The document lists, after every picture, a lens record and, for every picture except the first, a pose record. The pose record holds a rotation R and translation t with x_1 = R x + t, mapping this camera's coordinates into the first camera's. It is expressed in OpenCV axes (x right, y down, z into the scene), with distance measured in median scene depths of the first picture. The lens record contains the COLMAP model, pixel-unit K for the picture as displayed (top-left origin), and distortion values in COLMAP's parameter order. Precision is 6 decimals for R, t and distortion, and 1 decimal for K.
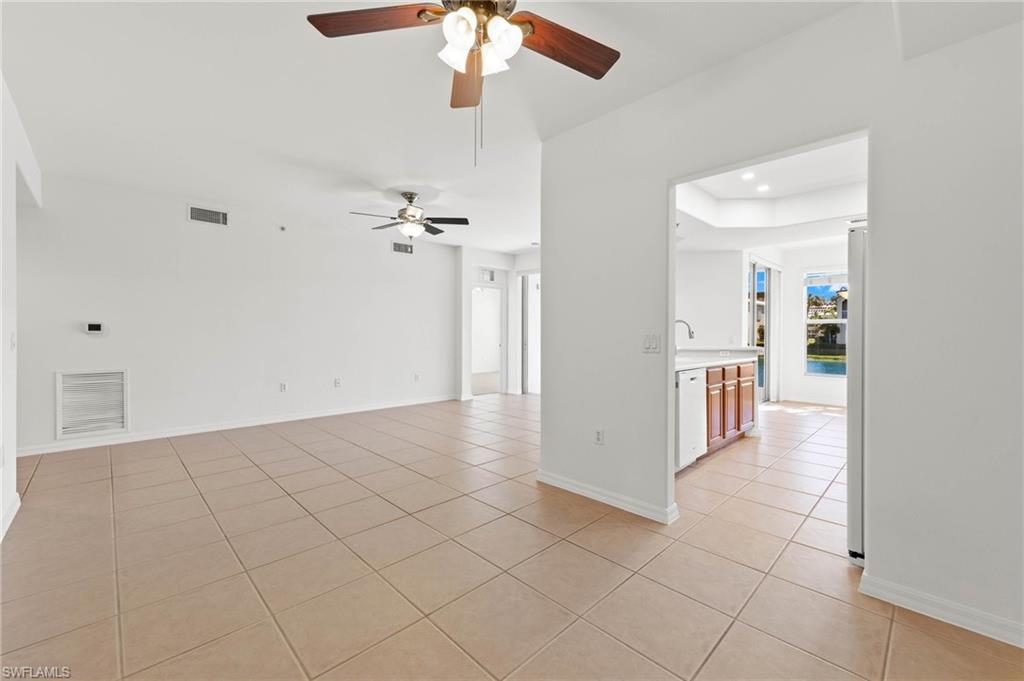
lens RADIAL K [[413.9, 0, 512.5], [0, 413.9, 335.0], [0, 0, 1]] dist [0.000832, 0.000272]
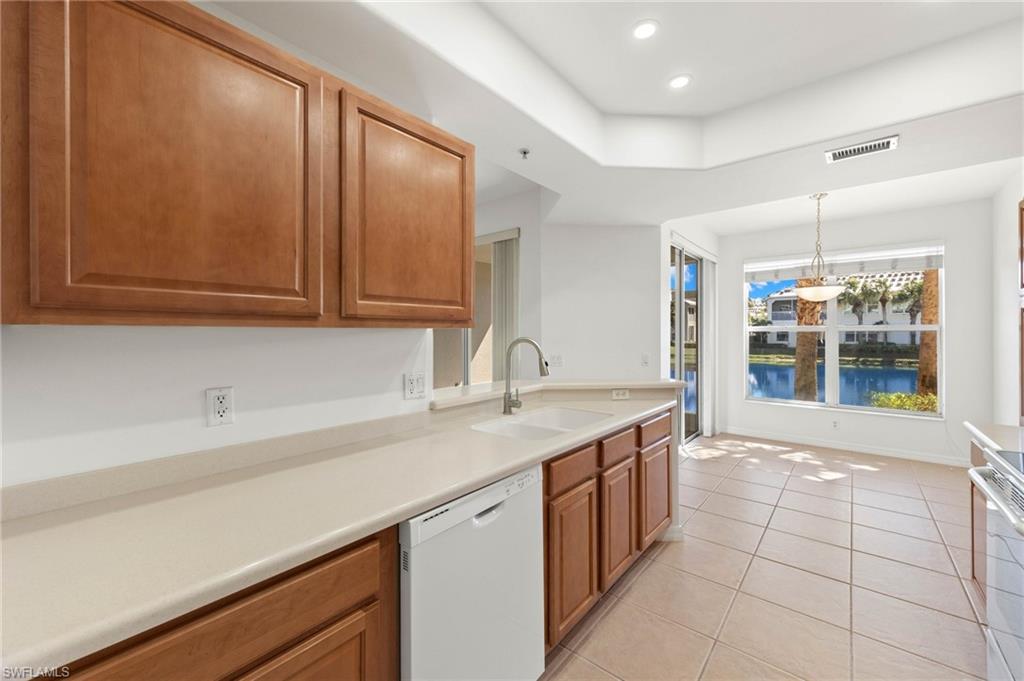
lens RADIAL K [[403.4, 0, 510.0], [0, 403.4, 332.4], [0, 0, 1]] dist [0.000137, 0.000243]
pose [[0.994942, -0.005665, 0.100289, 0.250922], [0.006380, 0.999956, -0.006807, -0.029500], [-0.100246, 0.007413, 0.994935, 0.383001]]
